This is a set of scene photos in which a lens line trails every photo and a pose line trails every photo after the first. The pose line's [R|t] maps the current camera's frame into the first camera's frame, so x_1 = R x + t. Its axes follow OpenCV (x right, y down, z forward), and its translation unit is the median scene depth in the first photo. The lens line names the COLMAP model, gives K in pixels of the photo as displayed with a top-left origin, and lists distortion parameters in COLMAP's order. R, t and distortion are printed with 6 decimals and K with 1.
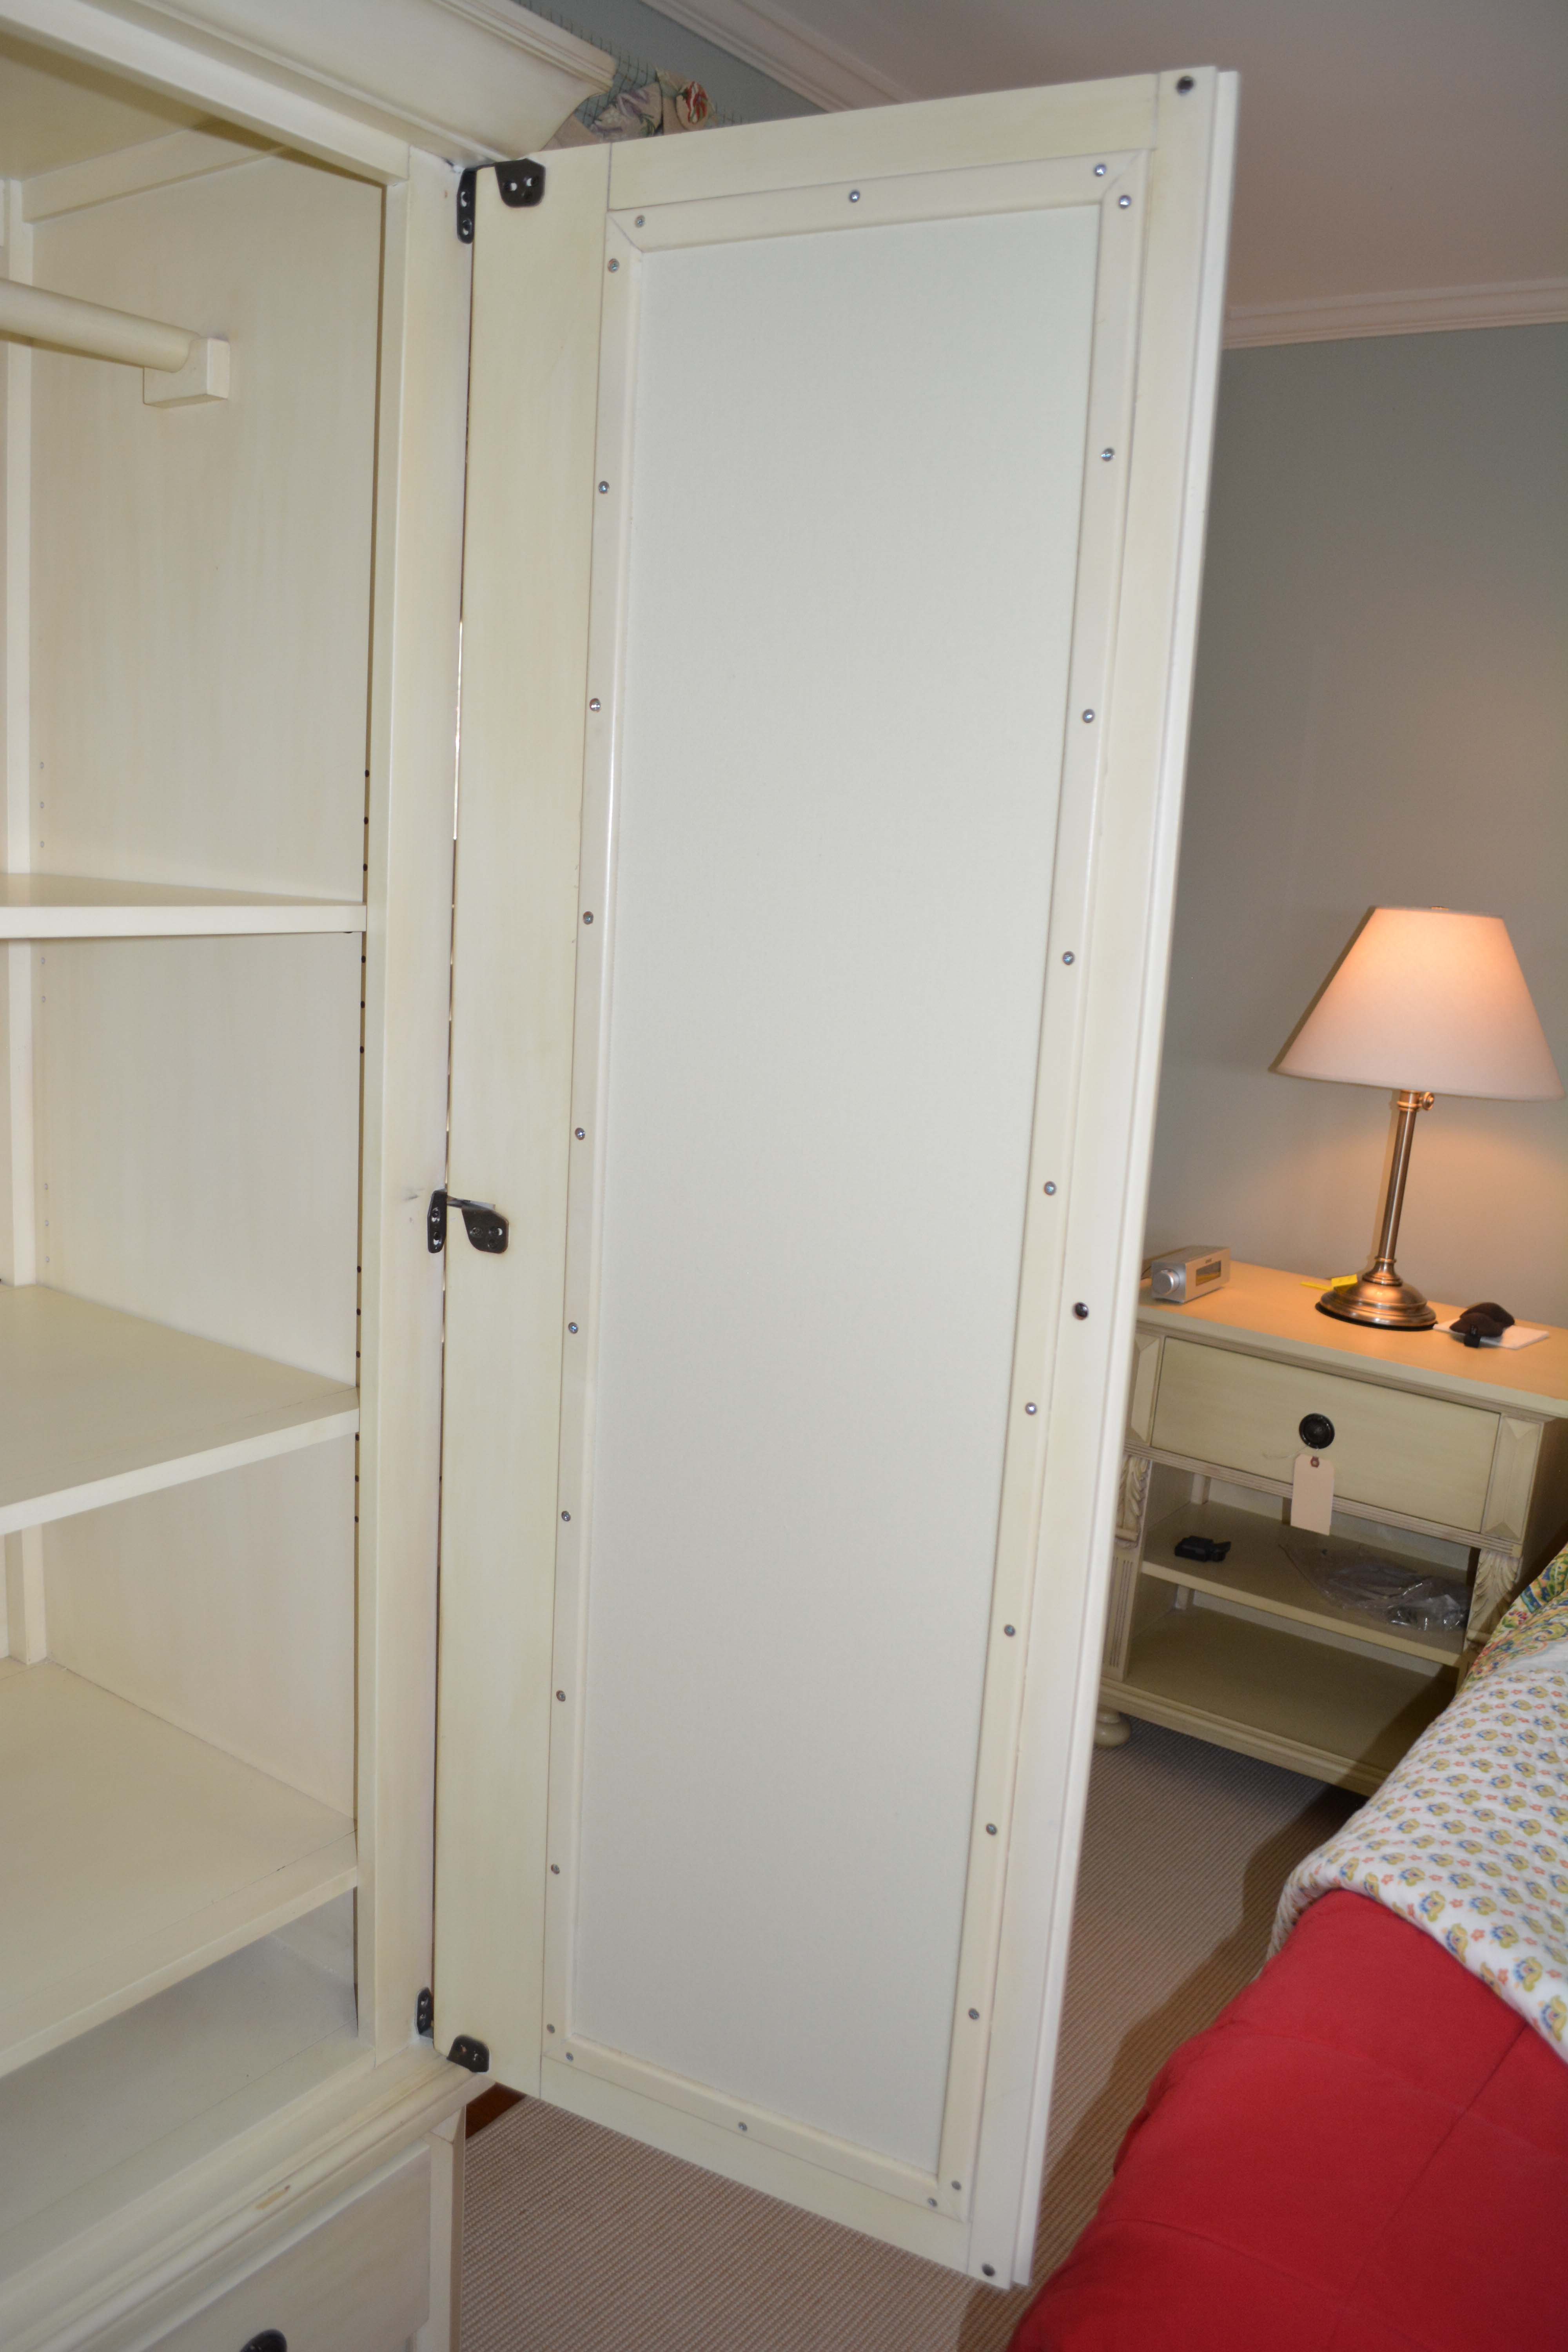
lens RADIAL K [[1833.6, 0, 784.0], [0, 1833.6, 1176.0], [0, 0, 1]] dist [-0.081476, 0.001689]
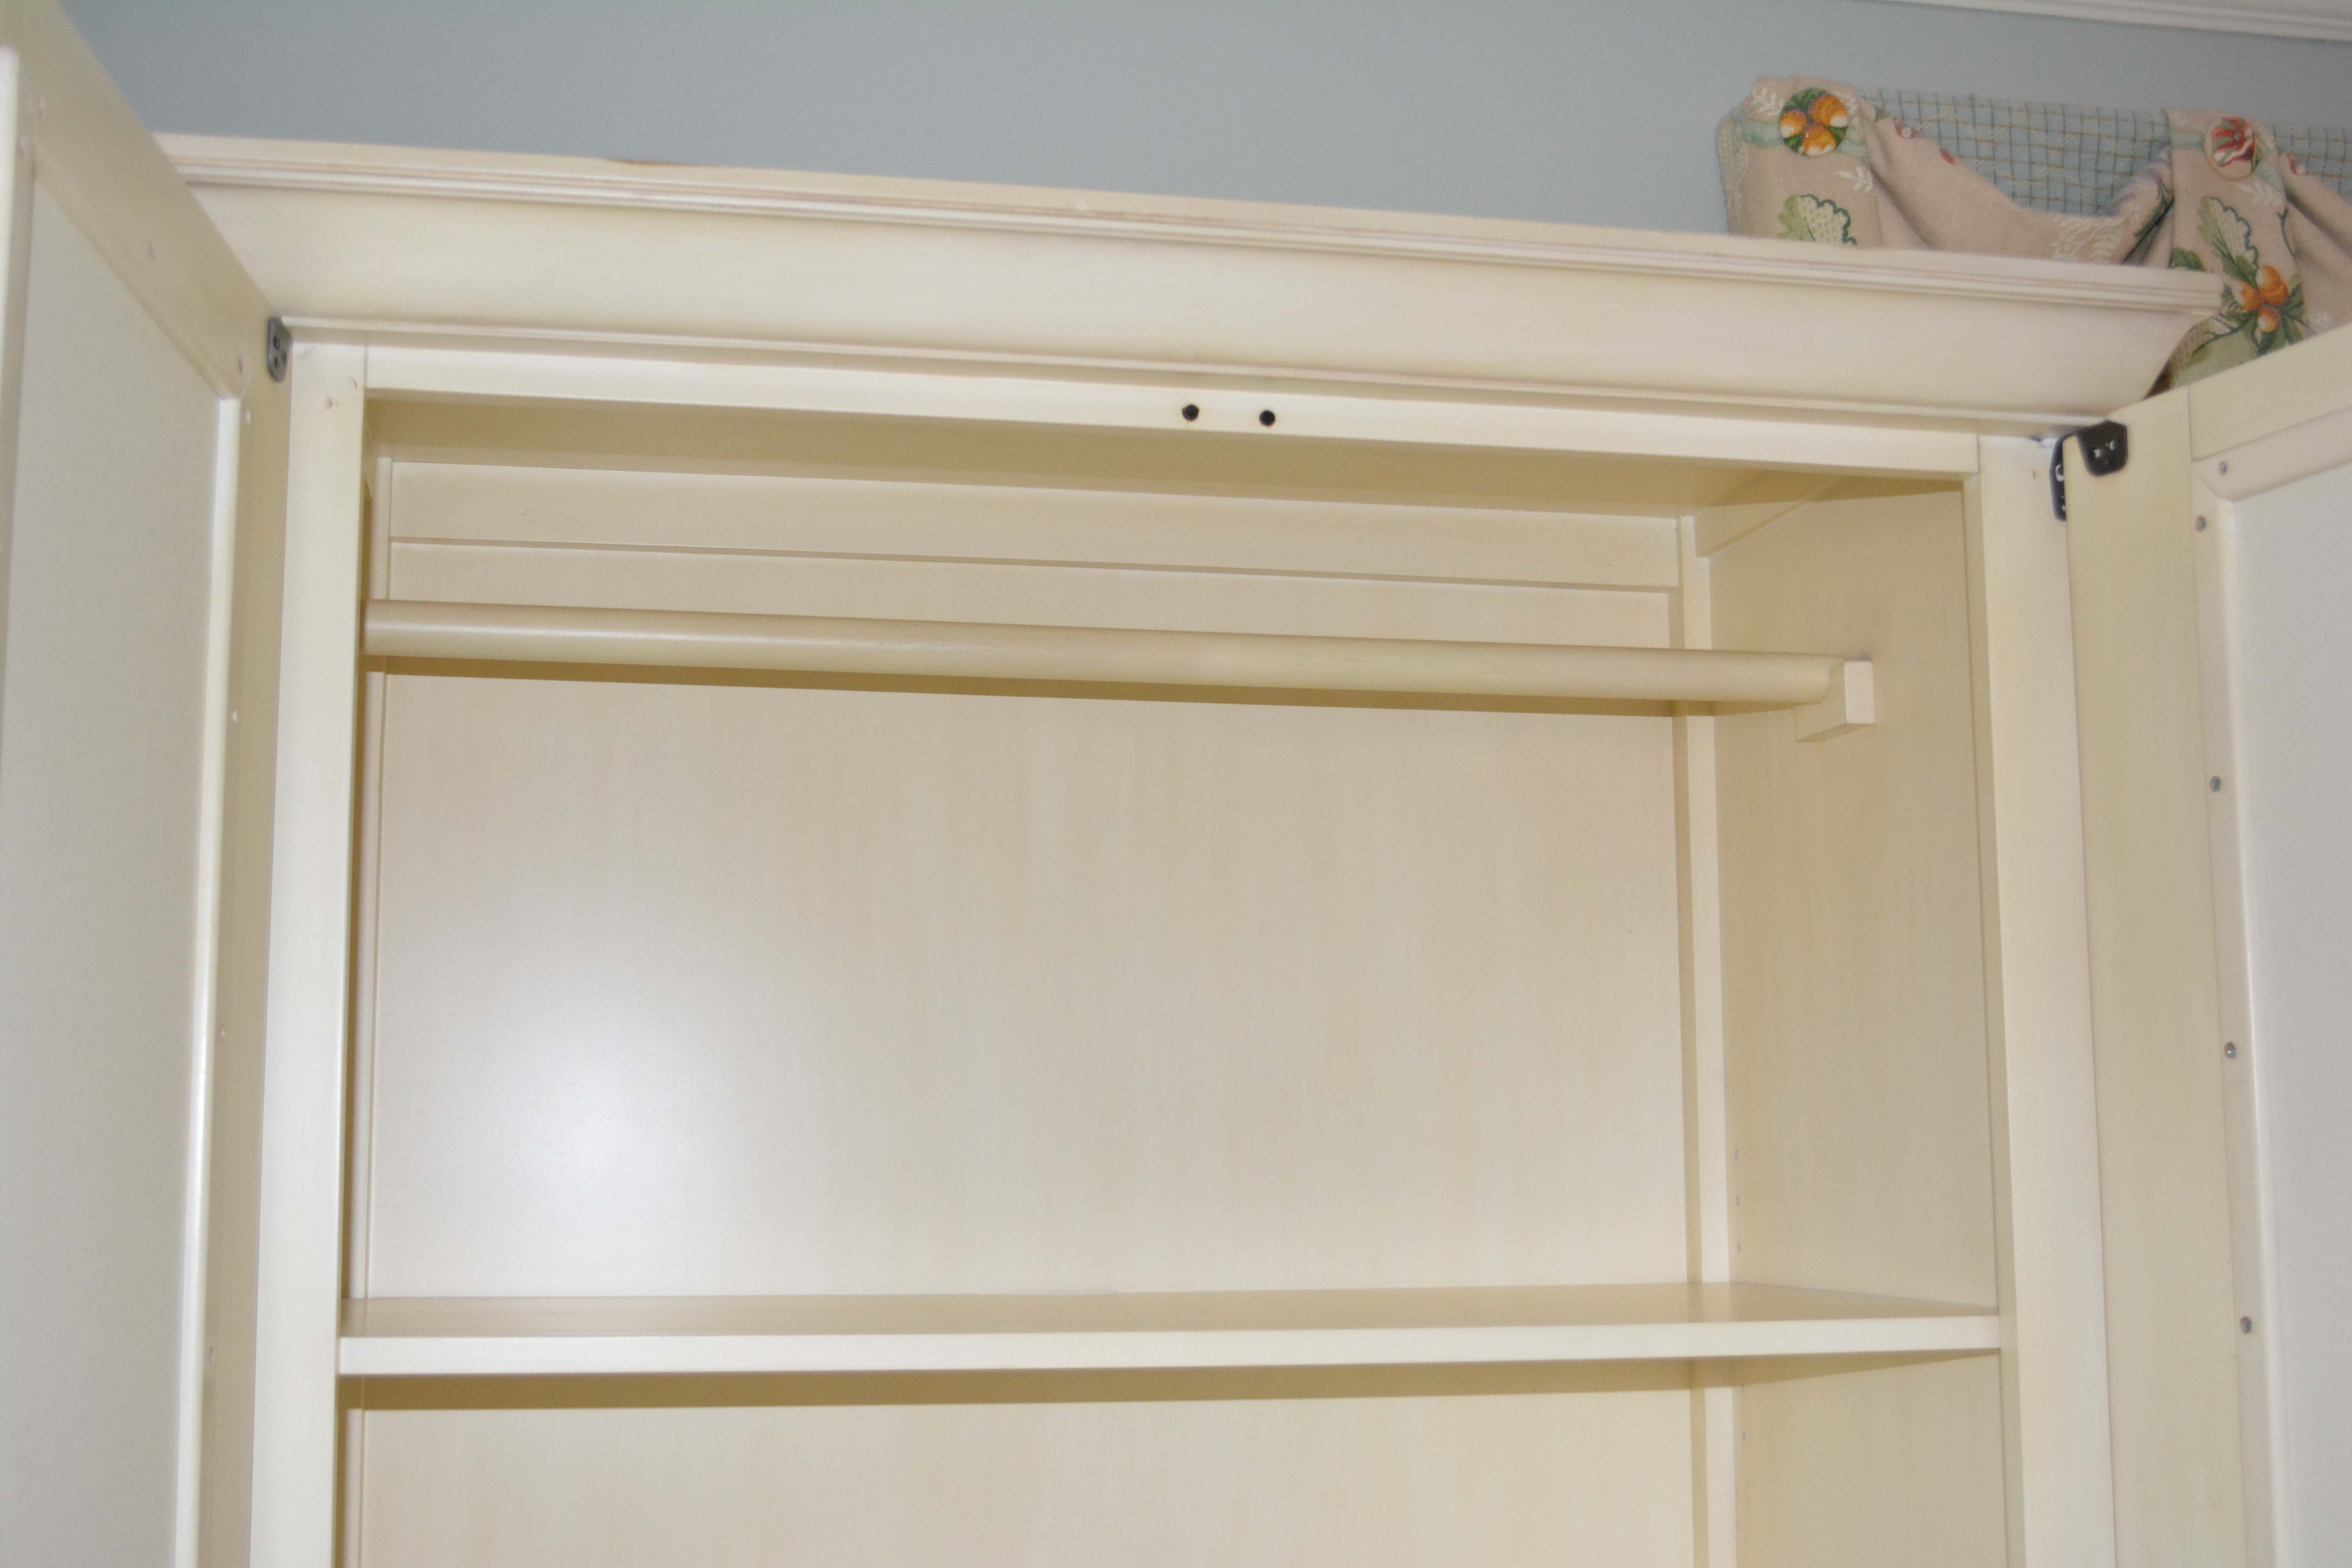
lens RADIAL K [[2707.6, 0, 1179.5], [0, 2707.6, 838.2], [0, 0, 1]] dist [-0.070288, -0.037107]
pose [[0.731820, -0.138098, -0.667360, 0.305947], [-0.080463, 0.954895, -0.285833, 0.016434], [0.676732, 0.262876, 0.687699, -0.105792]]
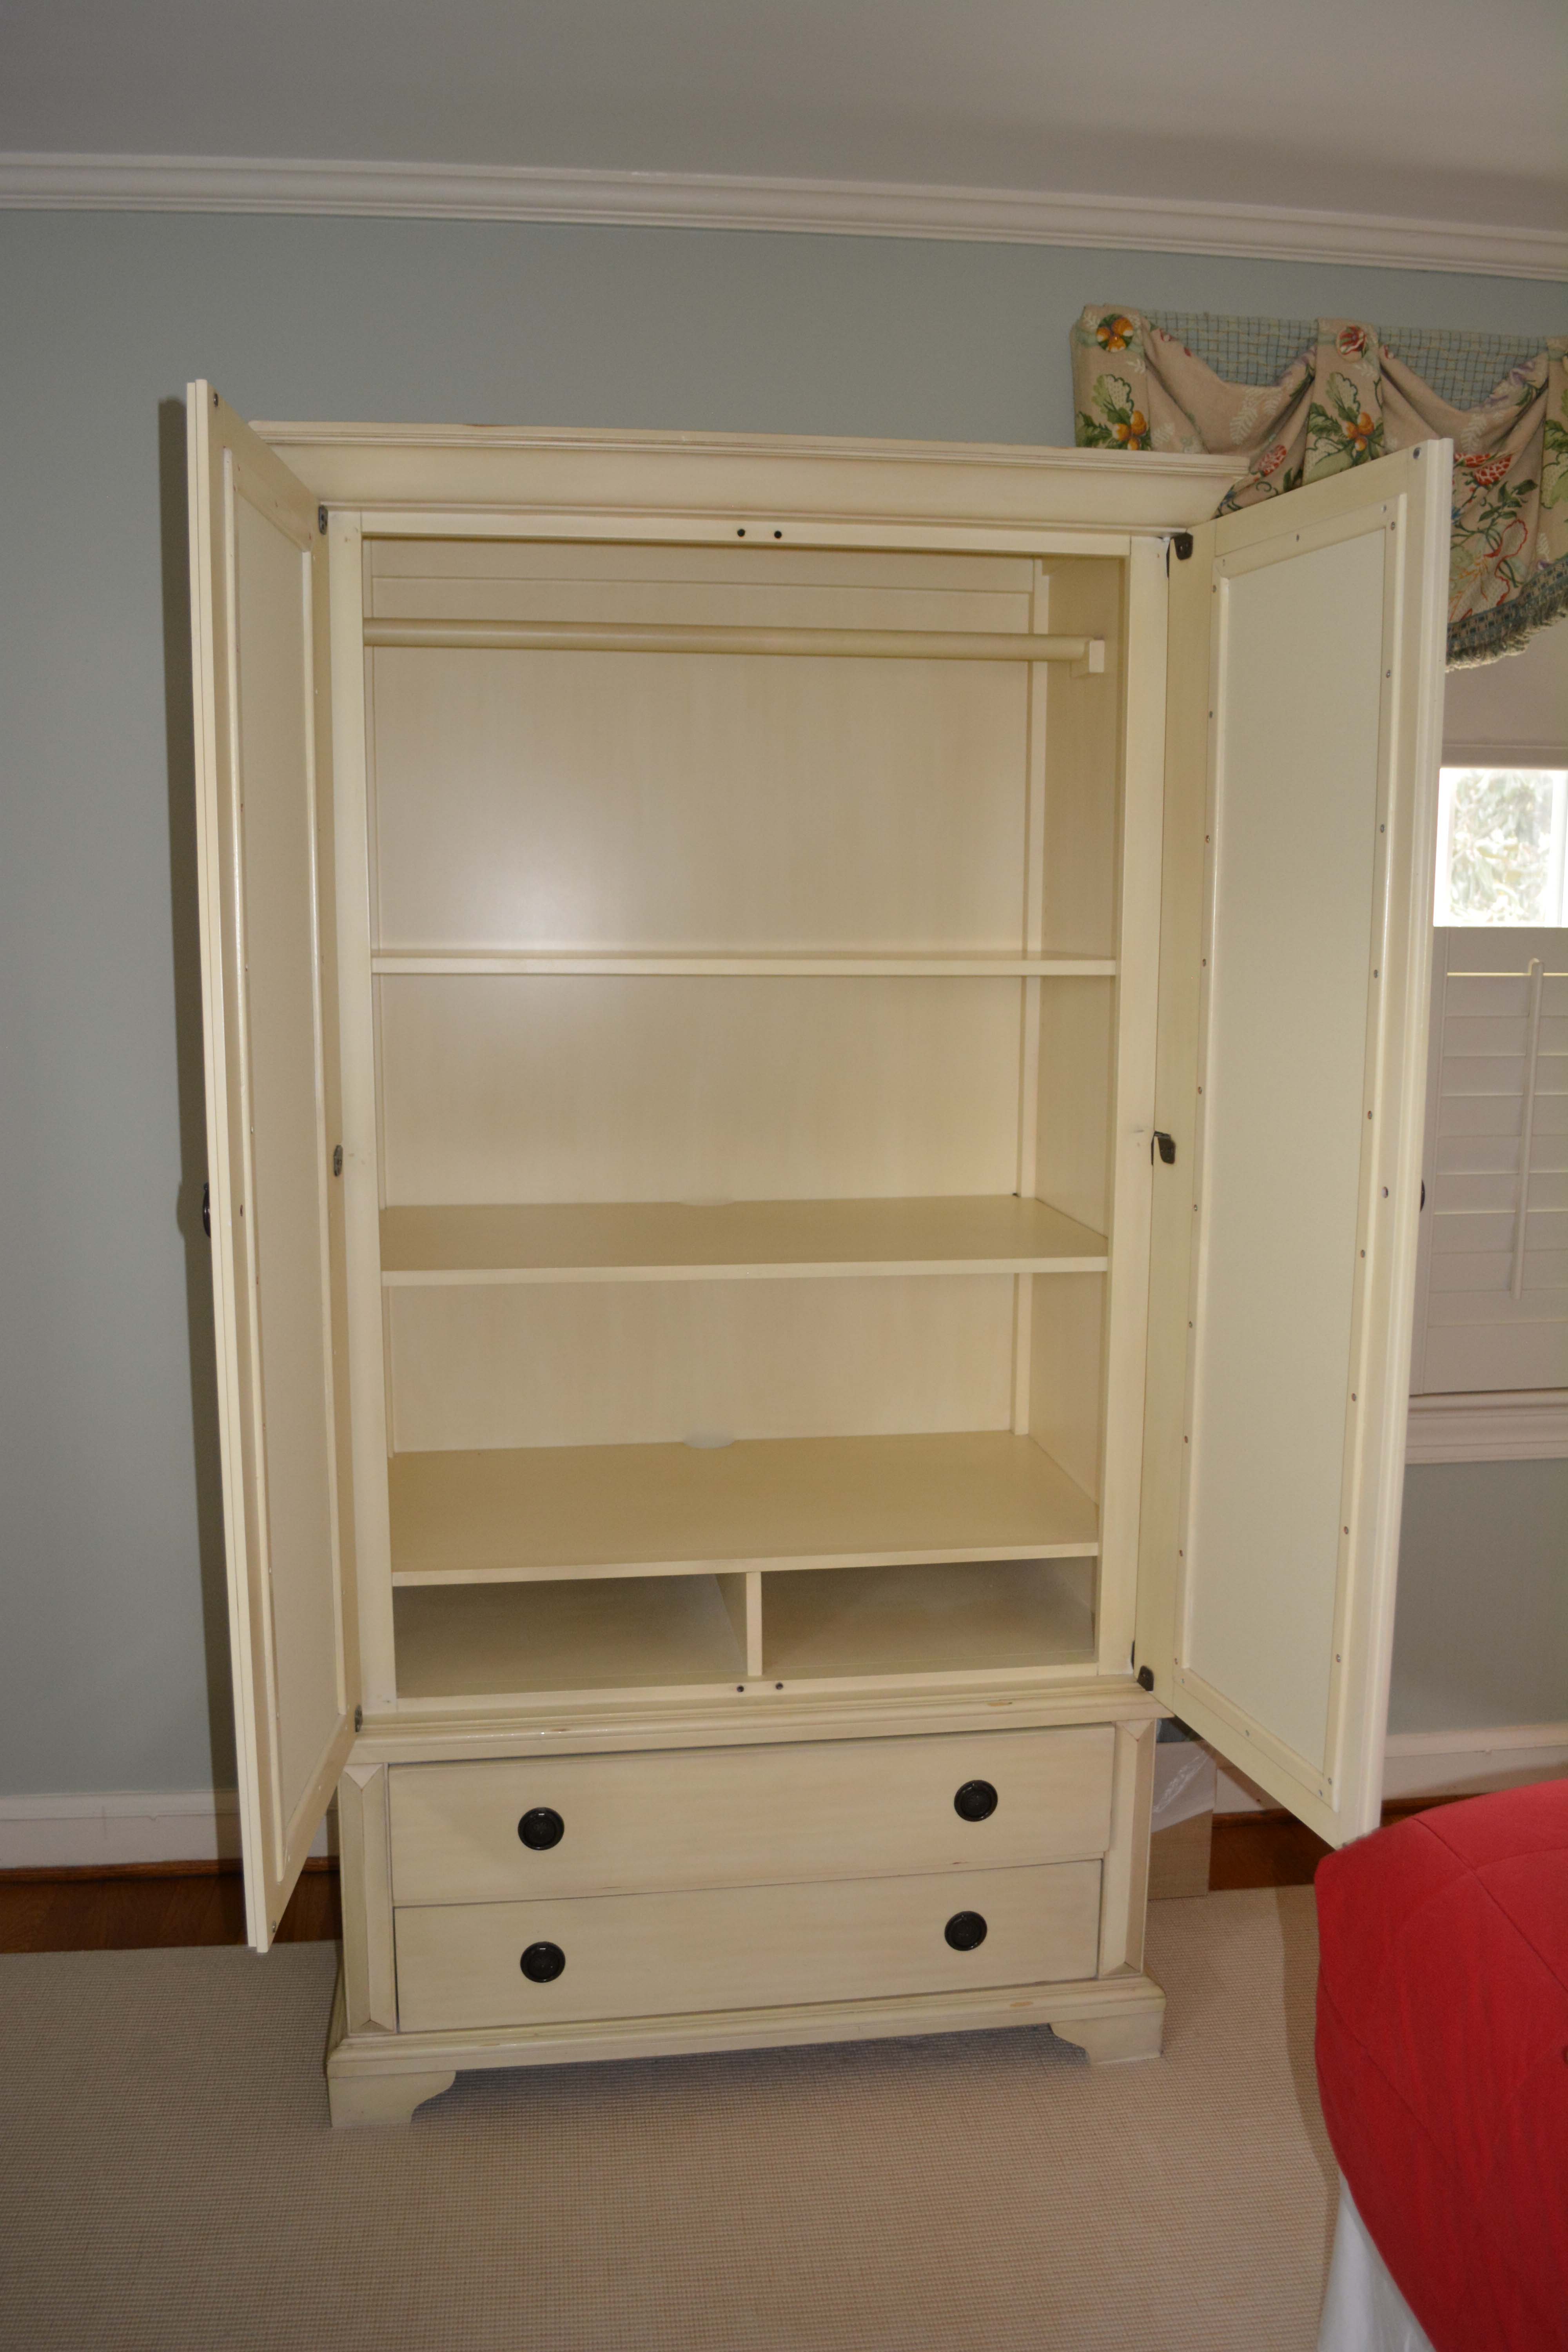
lens RADIAL K [[1833.6, 0, 784.0], [0, 1833.6, 1176.0], [0, 0, 1]] dist [-0.081476, 0.001689]
pose [[0.689323, 0.052997, -0.722513, 0.779297], [-0.099038, 0.994851, -0.021516, 0.119525], [0.717652, 0.086388, 0.691023, -0.397856]]
